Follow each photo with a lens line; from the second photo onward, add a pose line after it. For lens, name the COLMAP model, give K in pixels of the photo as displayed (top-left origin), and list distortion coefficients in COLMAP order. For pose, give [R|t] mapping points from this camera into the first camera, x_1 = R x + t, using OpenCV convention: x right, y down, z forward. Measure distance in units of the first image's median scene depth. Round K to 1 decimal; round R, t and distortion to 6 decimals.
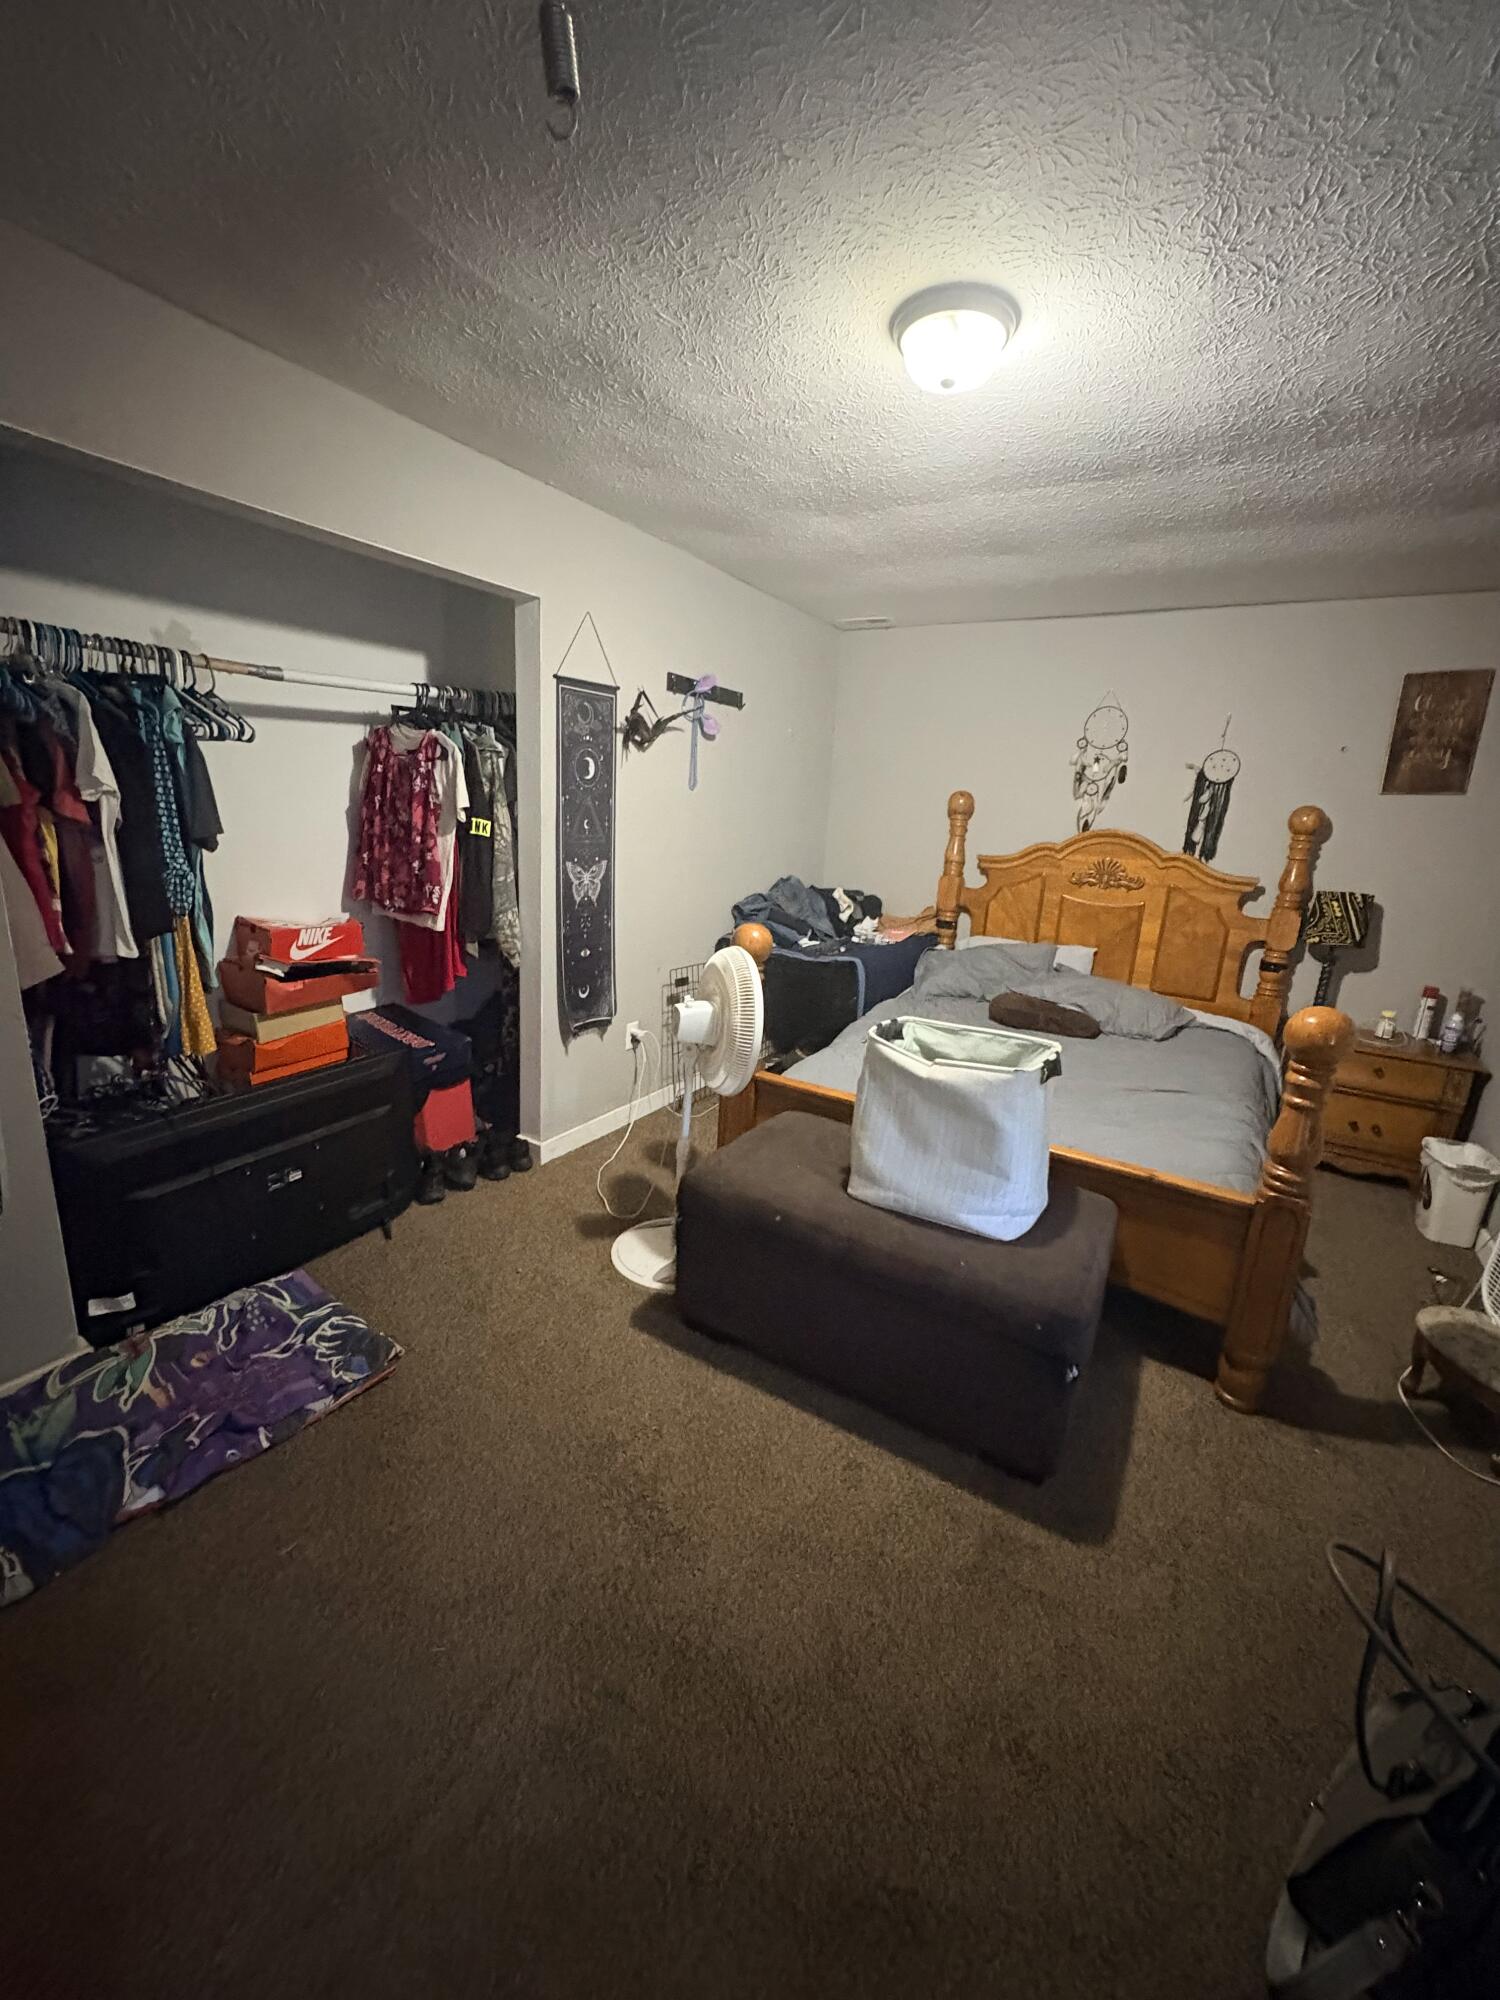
lens RADIAL K [[799.0, 0, 748.4], [0, 799.0, 997.1], [0, 0, 1]] dist [0.002157, 0.000506]
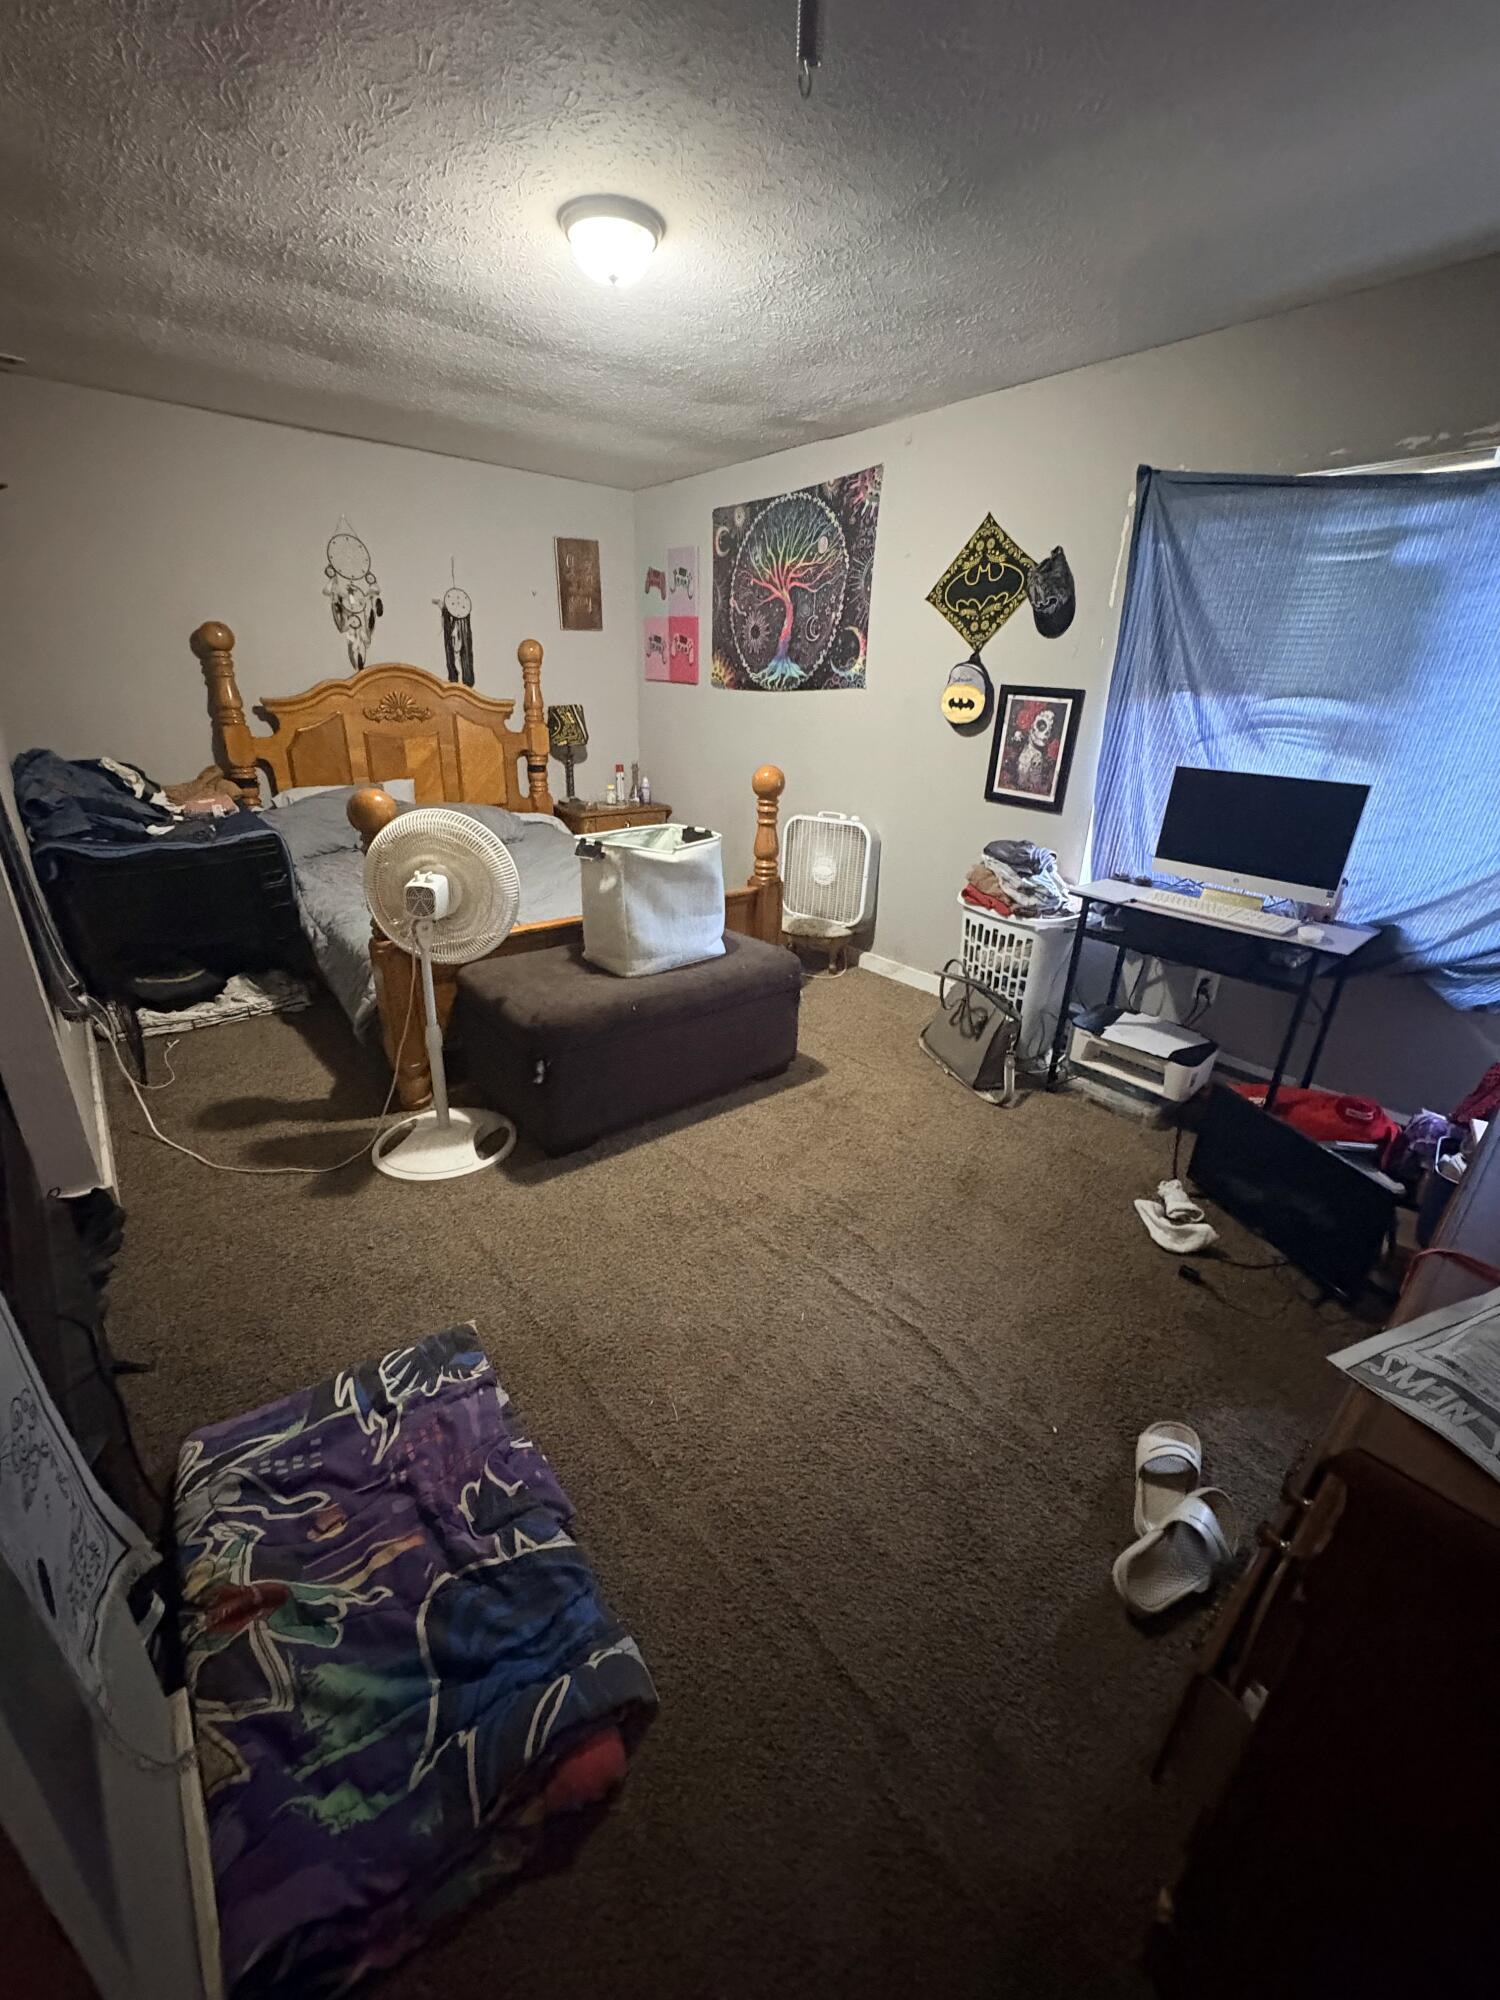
lens RADIAL K [[799.0, 0, 748.4], [0, 799.0, 997.1], [0, 0, 1]] dist [0.002157, 0.000506]
pose [[0.329863, -0.396436, 0.856755, -0.562485], [0.216591, 0.915124, 0.340053, -0.071260], [-0.918846, 0.073395, 0.387730, 0.209789]]
